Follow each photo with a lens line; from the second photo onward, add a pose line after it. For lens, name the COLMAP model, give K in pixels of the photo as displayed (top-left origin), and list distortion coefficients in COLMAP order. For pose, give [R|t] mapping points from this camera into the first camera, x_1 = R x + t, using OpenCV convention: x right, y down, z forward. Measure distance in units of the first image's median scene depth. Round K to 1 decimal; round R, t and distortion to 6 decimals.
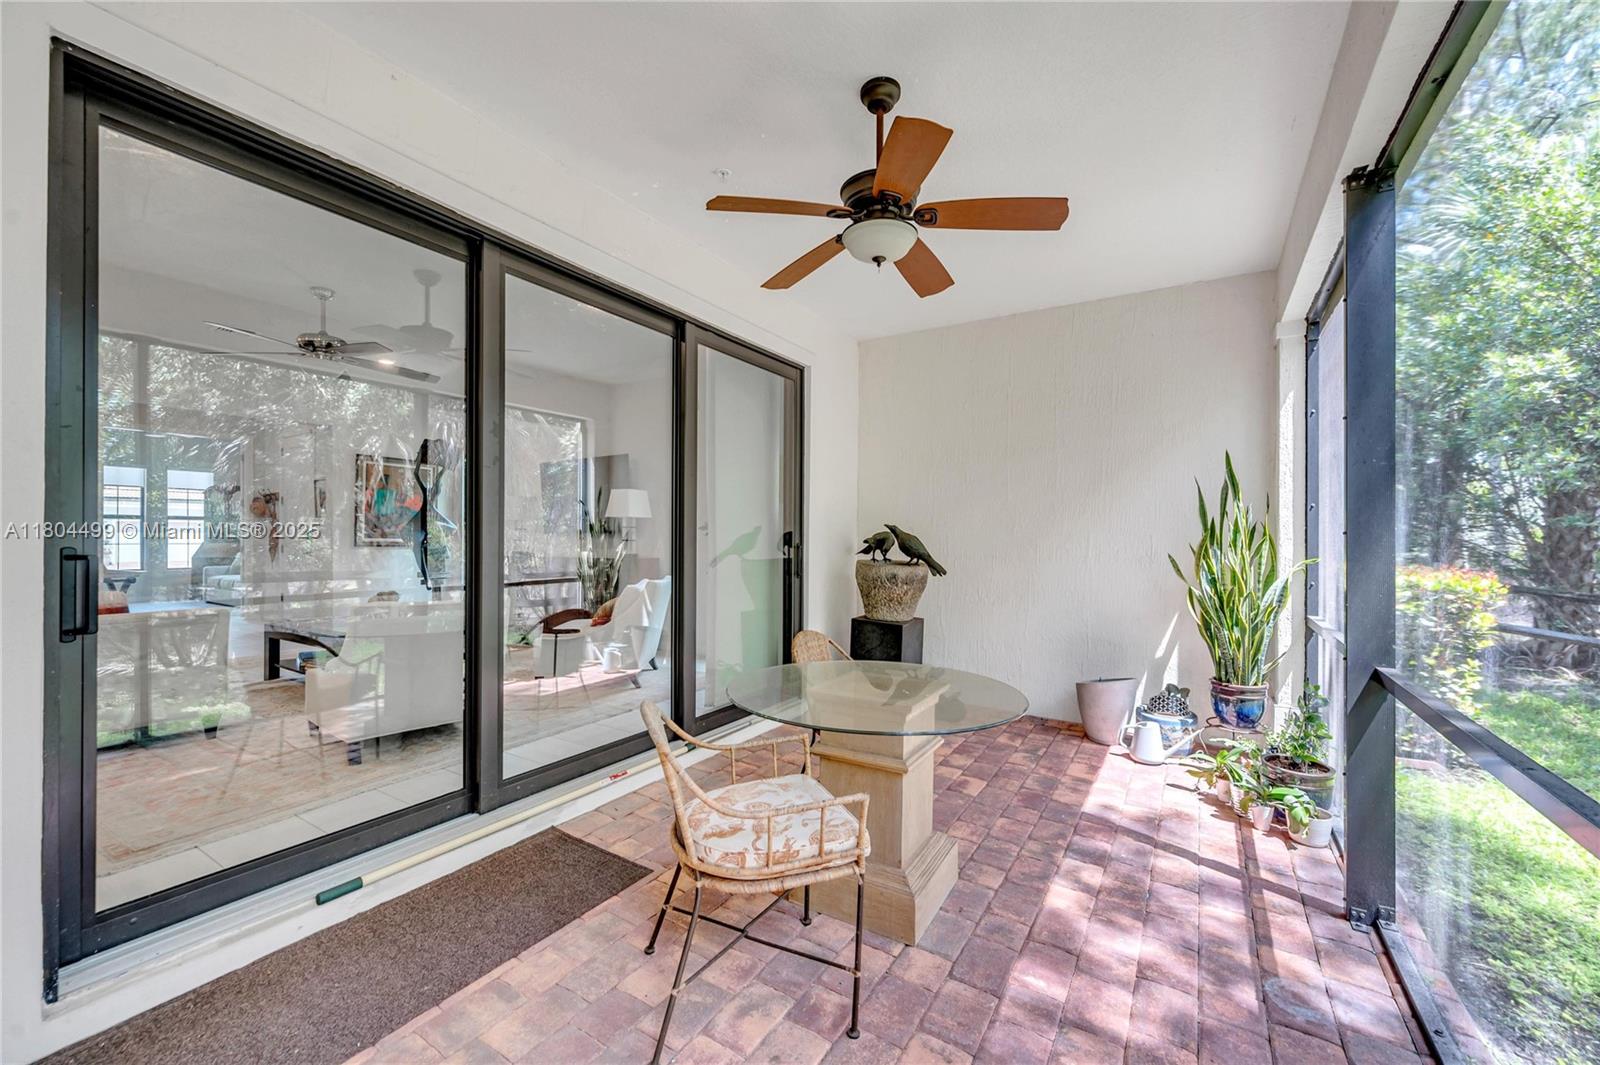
lens RADIAL K [[649.6, 0, 796.0], [0, 649.6, 540.0], [0, 0, 1]] dist [-0.001723, 0.000412]
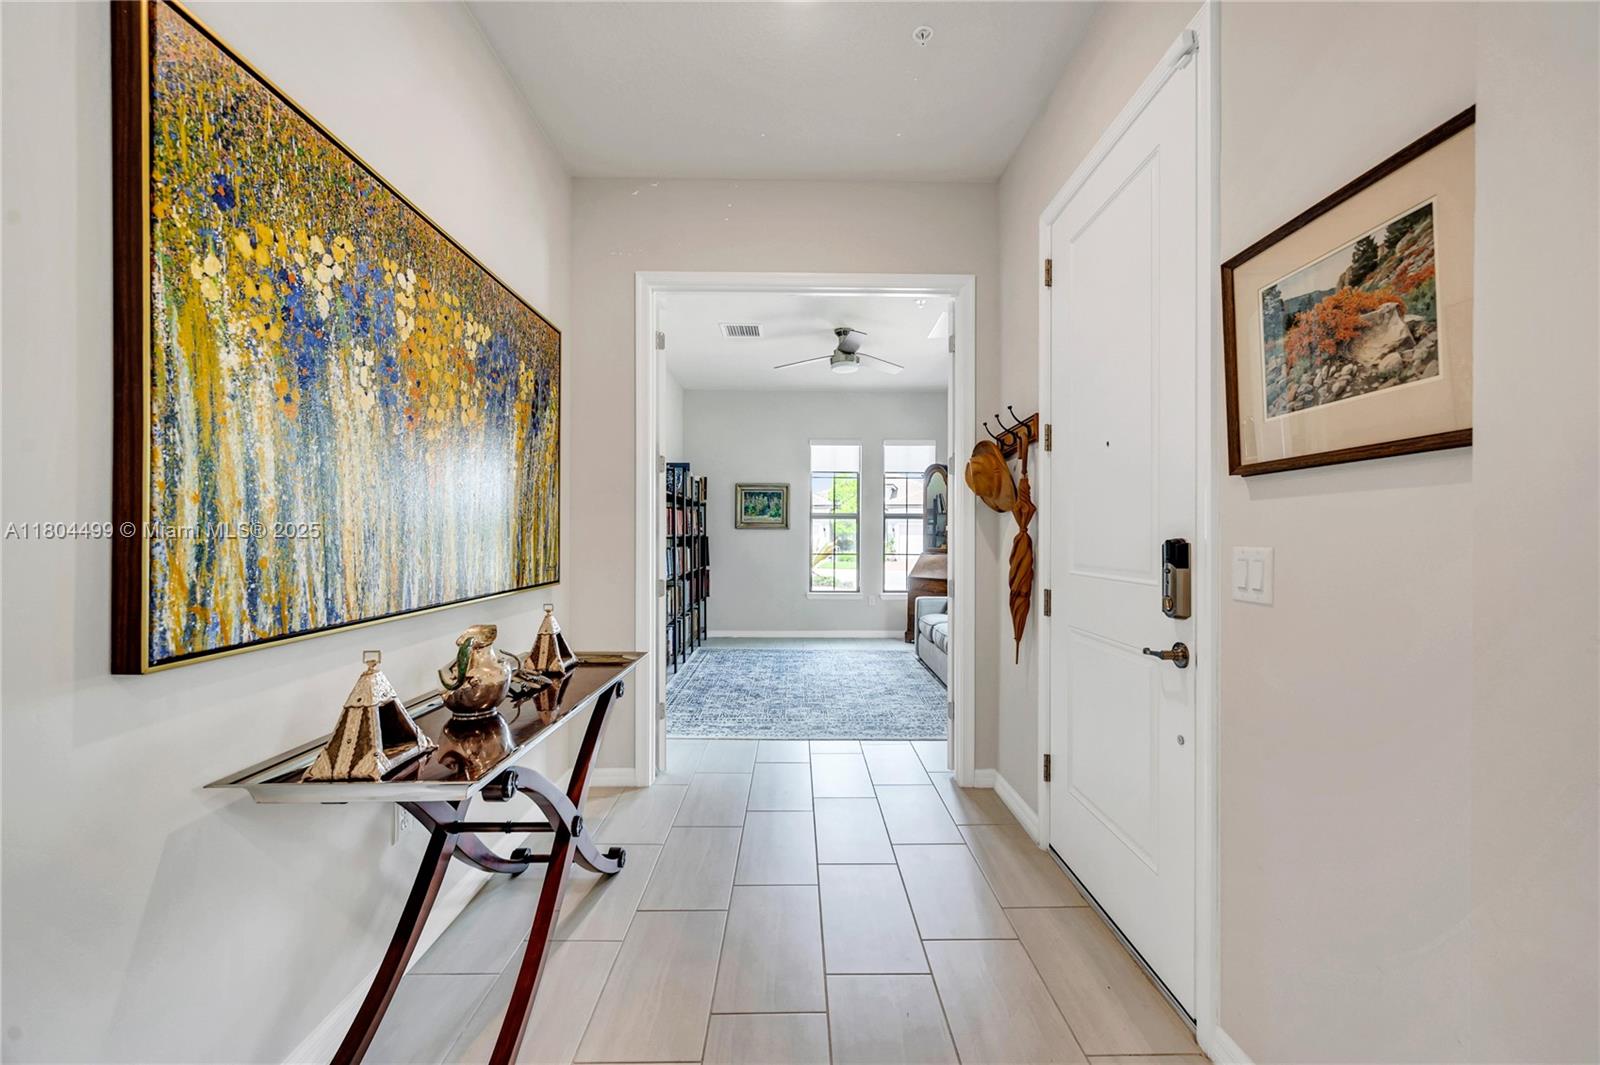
lens RADIAL K [[649.6, 0, 800.7], [0, 649.6, 538.2], [0, 0, 1]] dist [-0.001723, 0.000412]
pose [[0.545119, 0.007097, -0.838329, -0.482973], [-0.002119, 0.999973, 0.007087, -0.018060], [0.838356, -0.002087, 0.545119, 0.594514]]
